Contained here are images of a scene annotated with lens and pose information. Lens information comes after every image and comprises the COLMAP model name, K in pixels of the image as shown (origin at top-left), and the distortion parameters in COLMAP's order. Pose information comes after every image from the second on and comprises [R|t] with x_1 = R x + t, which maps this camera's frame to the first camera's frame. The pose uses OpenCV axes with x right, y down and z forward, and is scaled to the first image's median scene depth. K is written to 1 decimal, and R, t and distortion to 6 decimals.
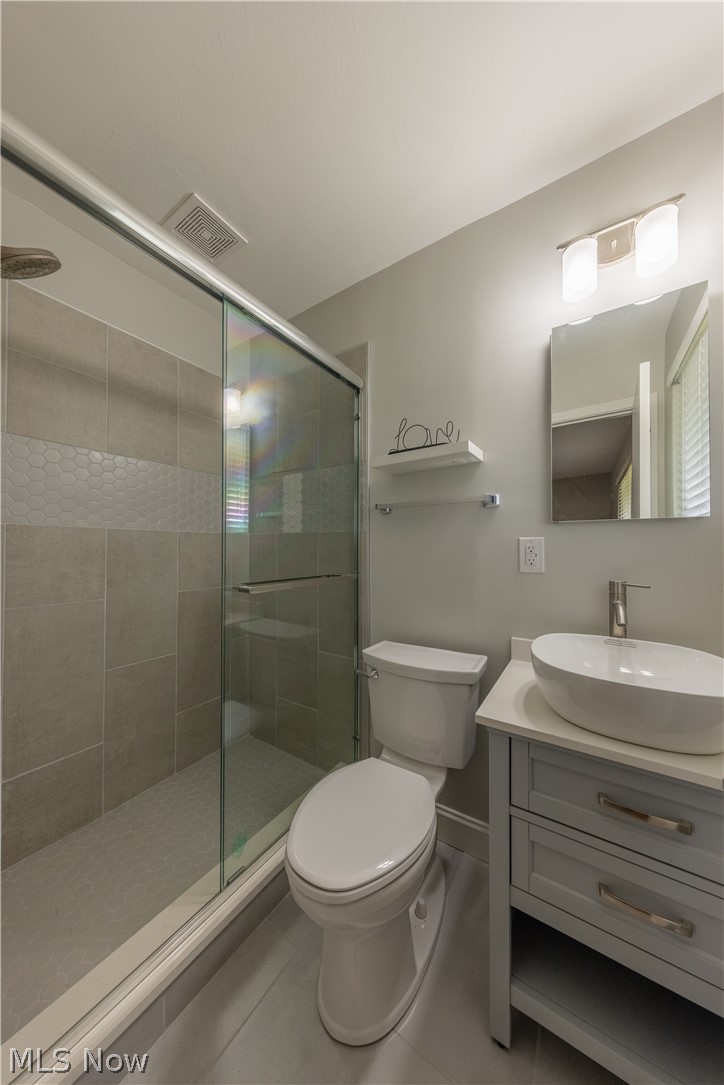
lens RADIAL K [[352.2, 0, 356.6], [0, 352.2, 542.8], [0, 0, 1]] dist [0.000379, -0.000103]
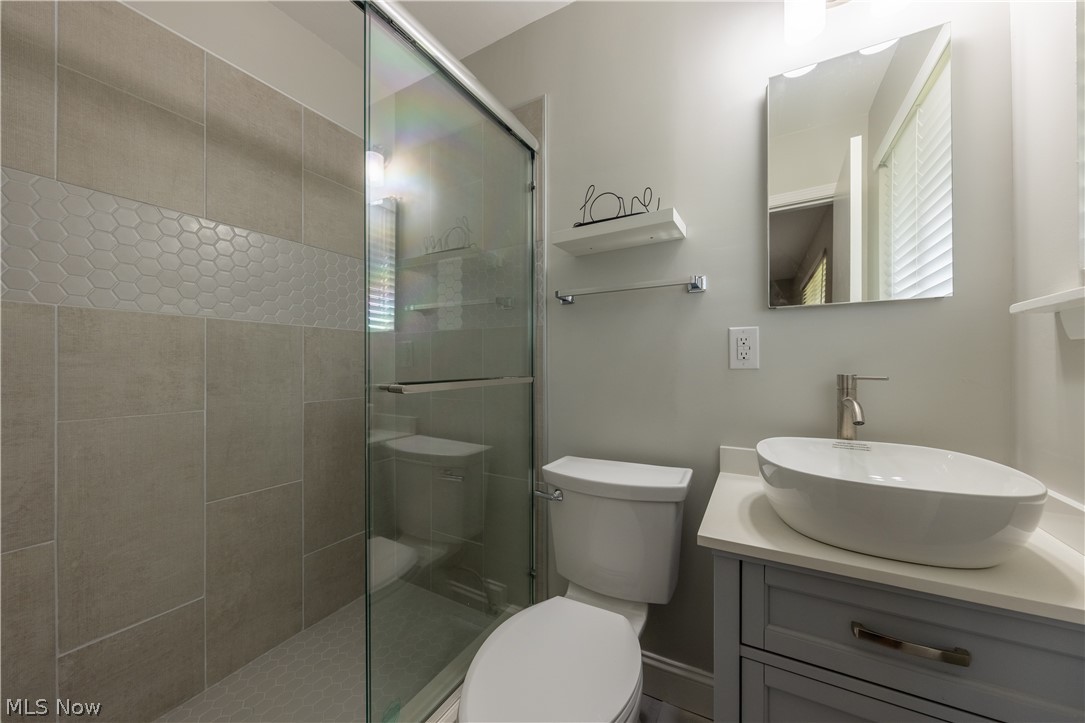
lens RADIAL K [[396.0, 0, 549.7], [0, 396.0, 363.8], [0, 0, 1]] dist [-0.003132, -0.000057]
pose [[0.996078, -0.002875, 0.088437, -0.045723], [0.001950, 0.999943, 0.010544, 0.054591], [-0.088462, -0.010330, 0.996026, 0.084684]]
